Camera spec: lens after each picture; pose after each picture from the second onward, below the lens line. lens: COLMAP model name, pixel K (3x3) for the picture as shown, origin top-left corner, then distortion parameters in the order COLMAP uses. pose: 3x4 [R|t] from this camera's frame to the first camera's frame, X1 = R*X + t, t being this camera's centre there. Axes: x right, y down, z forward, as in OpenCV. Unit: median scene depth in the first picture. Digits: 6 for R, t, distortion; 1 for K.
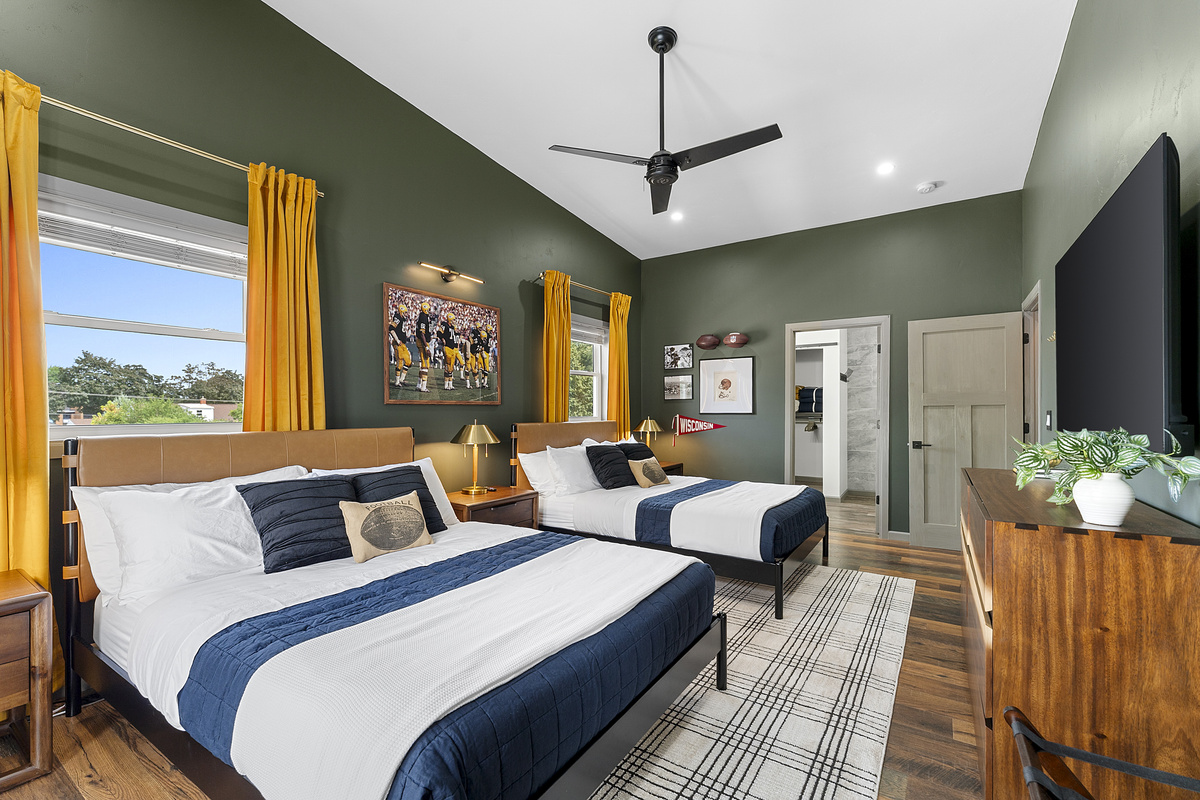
lens RADIAL K [[513.0, 0, 600.0], [0, 513.0, 400.0], [0, 0, 1]] dist [0.000365, 0.000021]
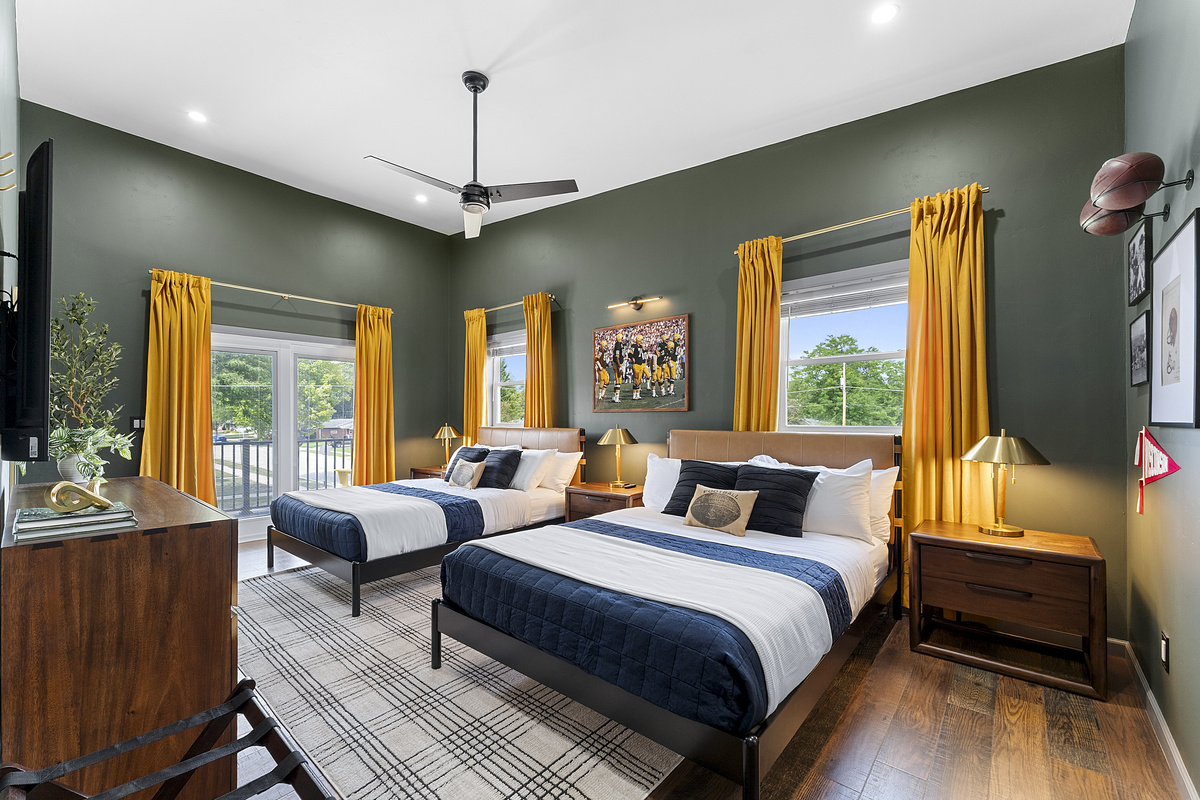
lens RADIAL K [[489.1, 0, 602.8], [0, 489.1, 402.8], [0, 0, 1]] dist [-0.000260, -0.000509]
pose [[-0.125929, -0.033989, -0.991457, 0.848833], [0.017919, 0.999172, -0.036529, 0.027886], [0.991877, -0.022366, -0.125216, 1.063593]]
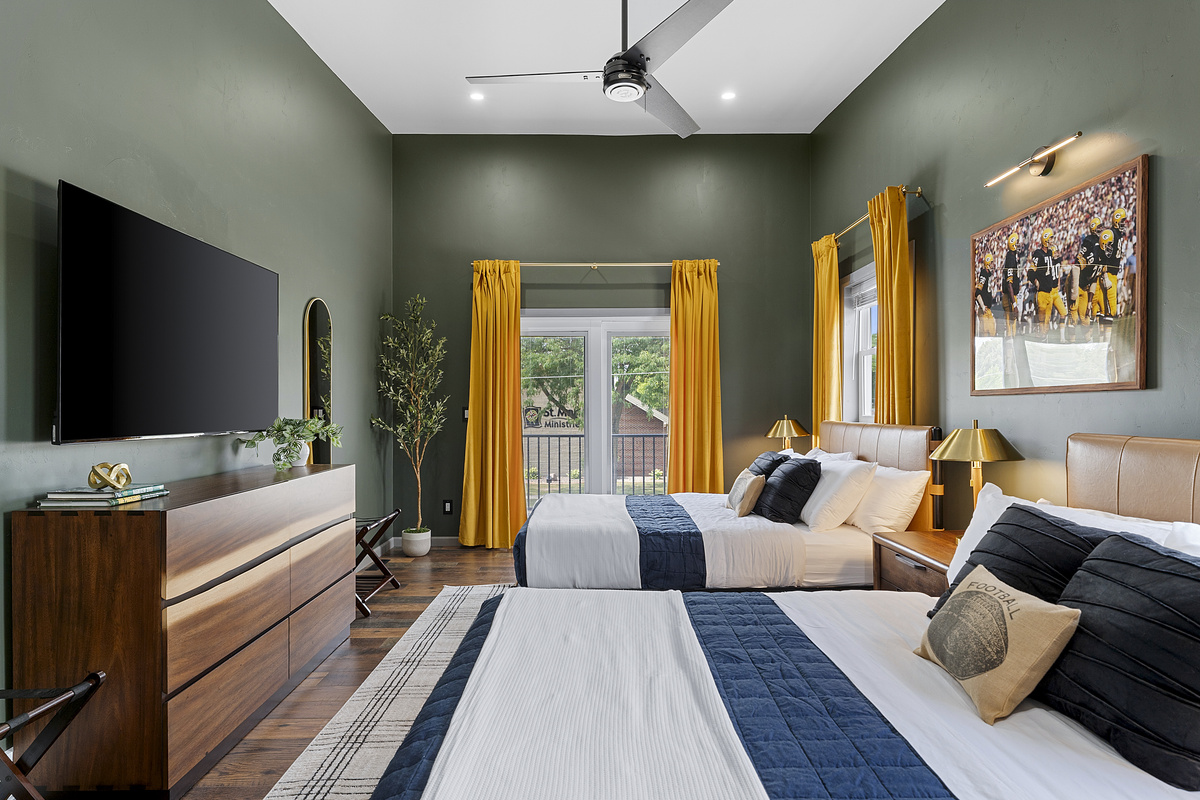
lens RADIAL K [[677.4, 0, 597.5], [0, 677.4, 402.8], [0, 0, 1]] dist [-0.001419, 0.000237]
pose [[-0.831773, -0.005418, -0.555089, 0.522671], [0.010584, 0.999616, -0.025617, 0.032656], [0.555015, -0.027183, -0.831396, 1.345178]]
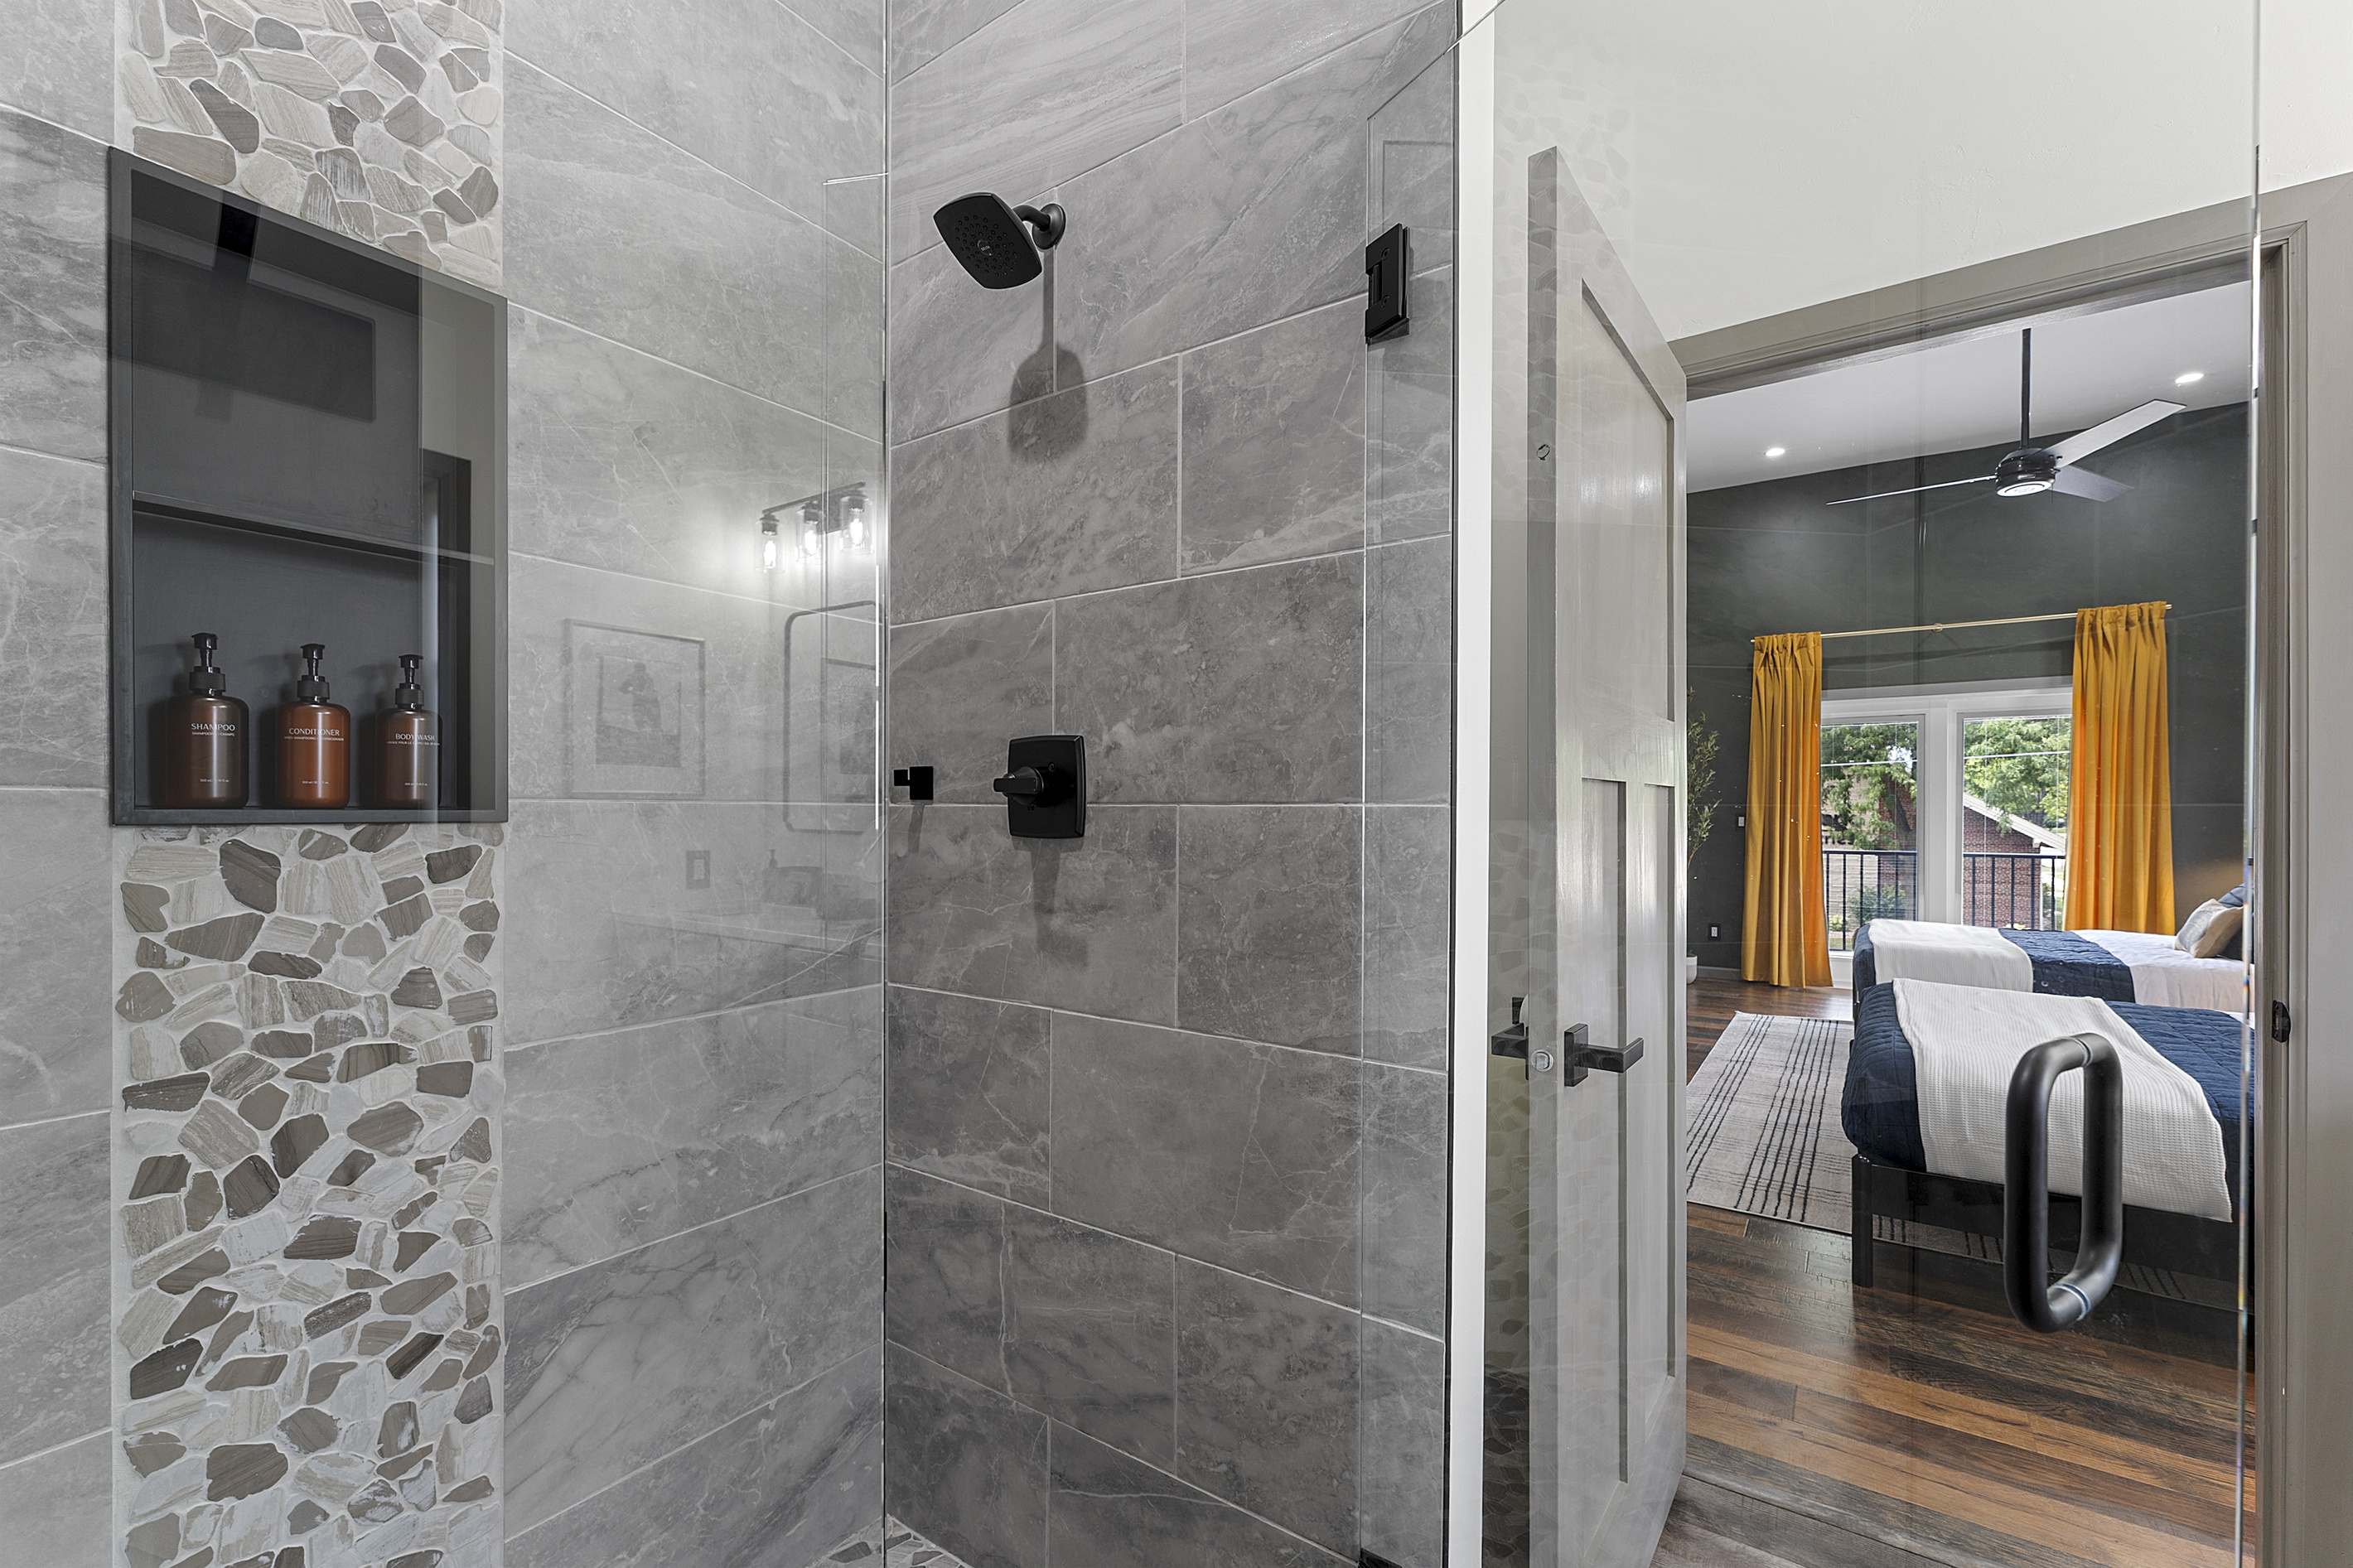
lens RADIAL K [[983.8, 0, 1179.1], [0, 983.8, 813.4], [0, 0, 1]] dist [0.000162, -0.000163]
pose [[-0.999537, -0.006037, 0.029826, 0.918822], [-0.006531, 0.999843, -0.016483, 0.037291], [-0.029721, -0.016670, -0.999419, 1.782835]]
